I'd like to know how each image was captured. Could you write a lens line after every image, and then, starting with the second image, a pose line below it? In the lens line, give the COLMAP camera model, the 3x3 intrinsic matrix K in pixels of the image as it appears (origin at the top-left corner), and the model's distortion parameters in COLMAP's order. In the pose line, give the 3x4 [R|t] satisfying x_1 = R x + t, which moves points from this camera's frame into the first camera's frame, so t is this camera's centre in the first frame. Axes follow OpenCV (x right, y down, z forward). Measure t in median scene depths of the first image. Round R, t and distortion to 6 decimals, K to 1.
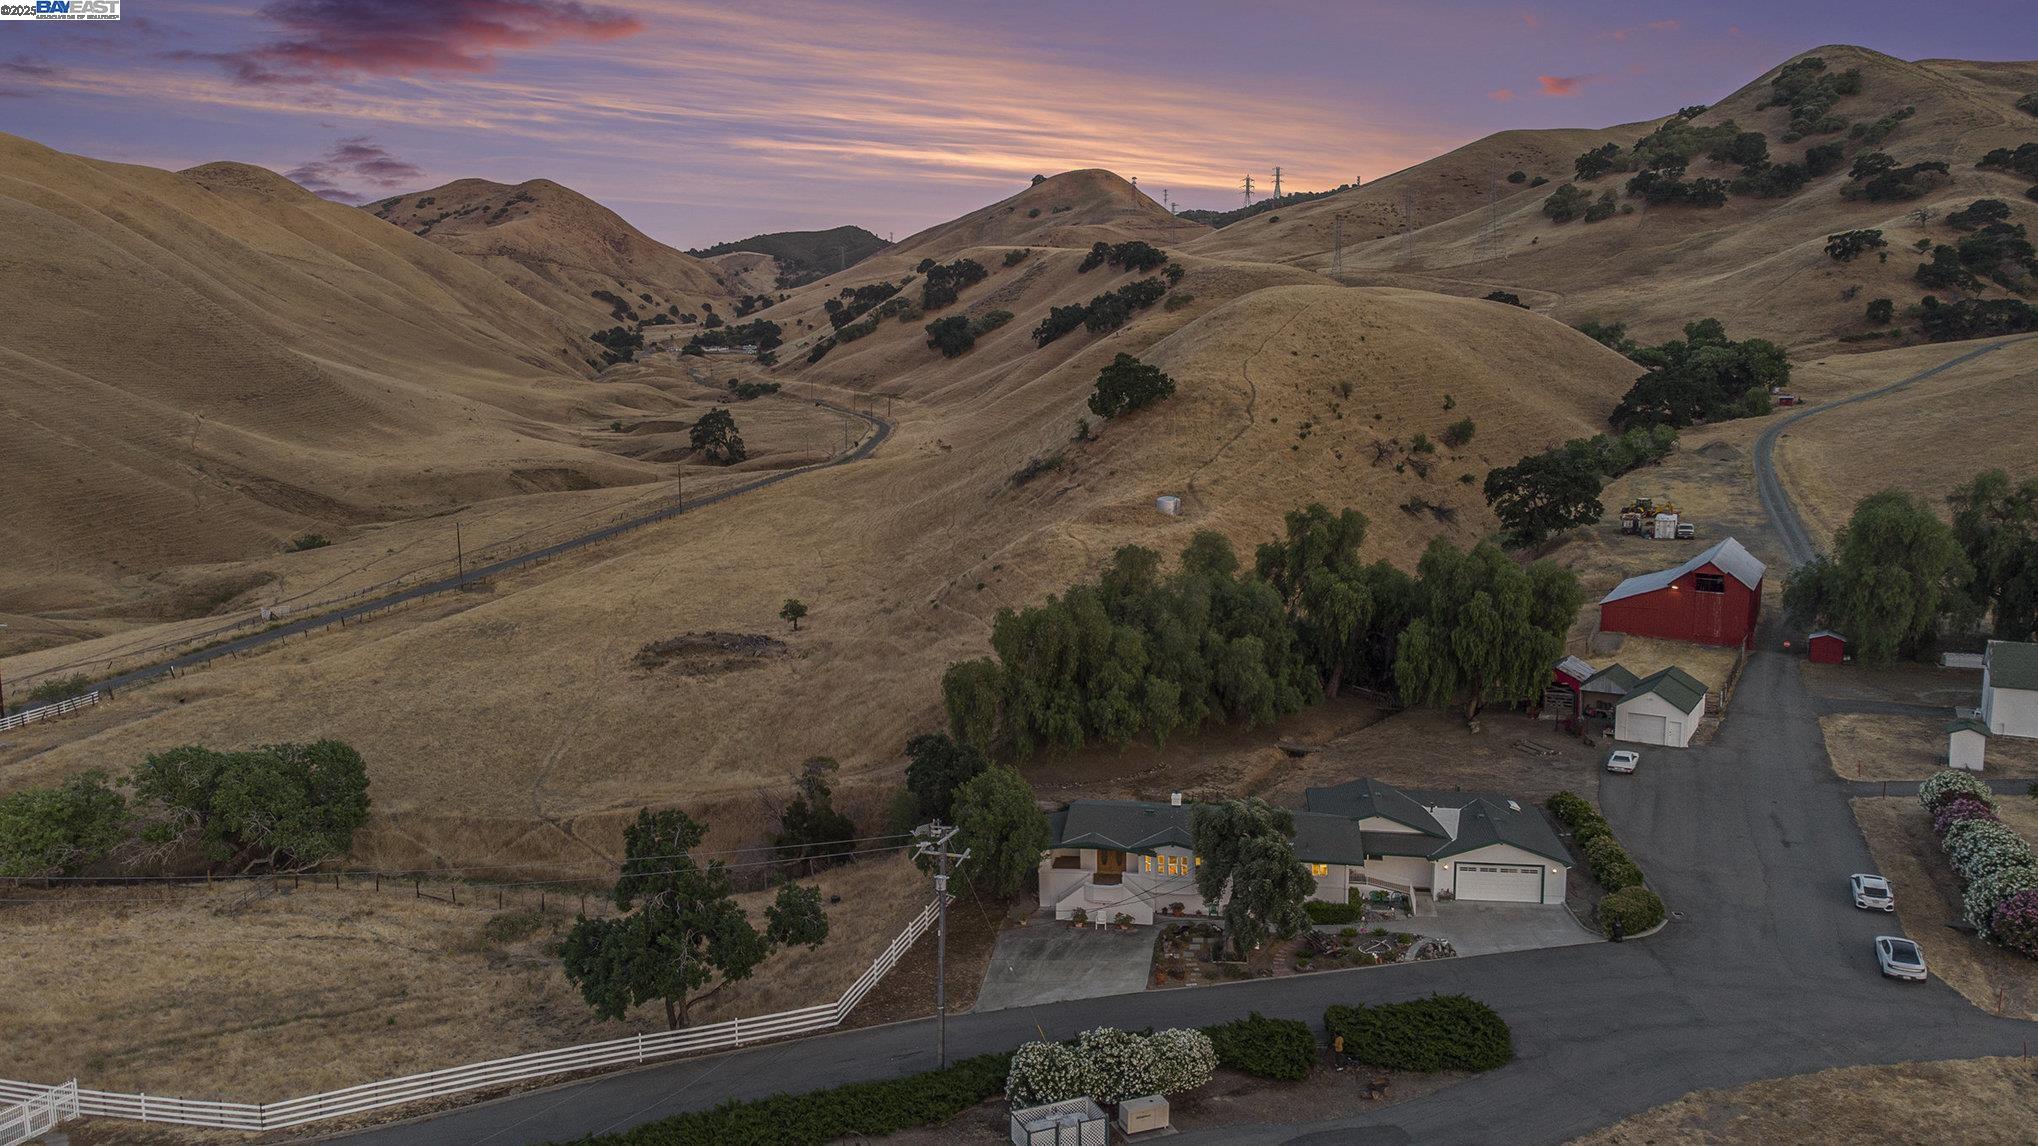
lens RADIAL K [[1455.6, 0, 1019.0], [0, 1455.6, 573.0], [0, 0, 1]] dist [-0.000875, 0.001113]
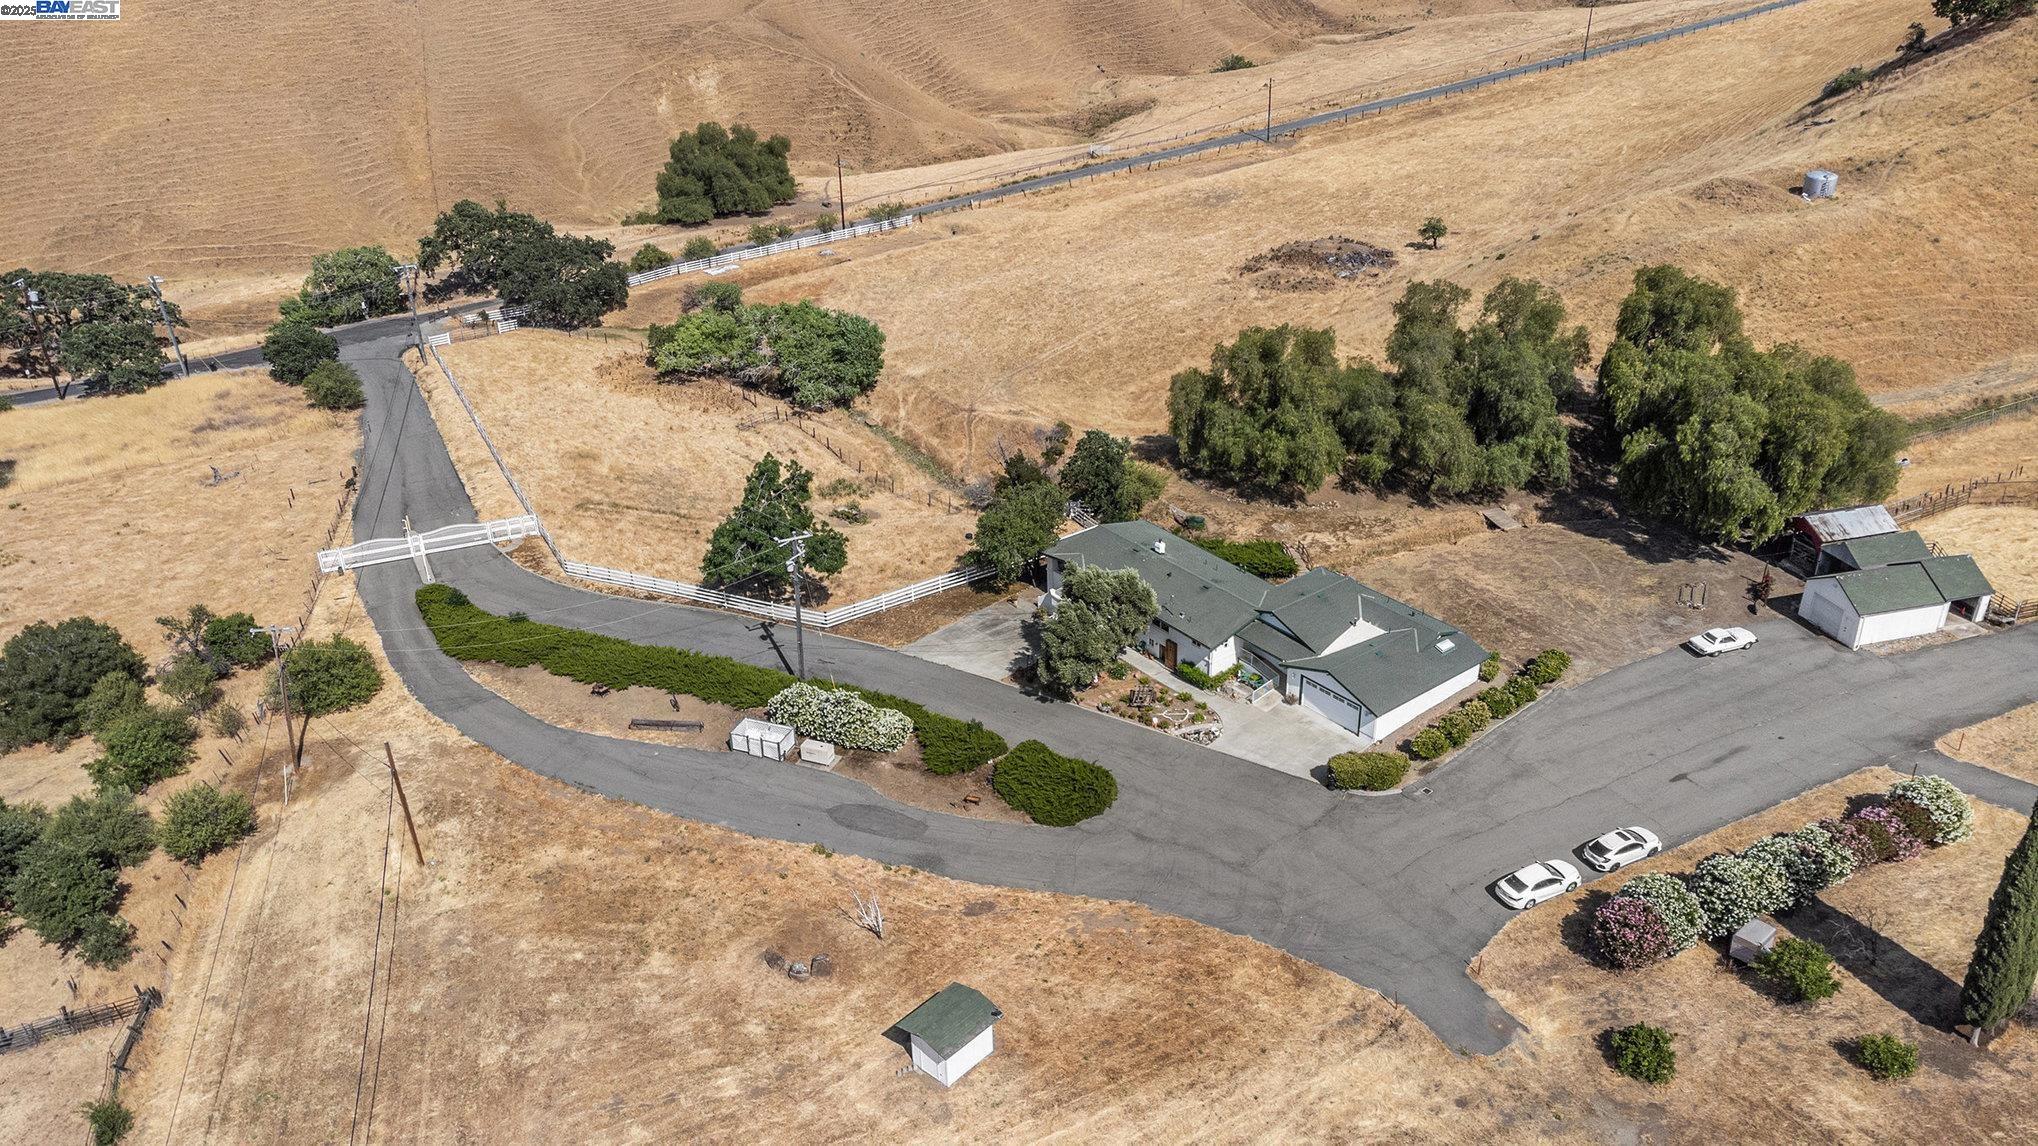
lens RADIAL K [[1455.6, 0, 1019.0], [0, 1455.6, 573.0], [0, 0, 1]] dist [-0.000875, 0.001113]
pose [[0.739448, 0.298869, -0.603237, 0.346261], [-0.073929, 0.926685, 0.368496, -0.114542], [0.669142, -0.227886, 0.707330, 0.044290]]
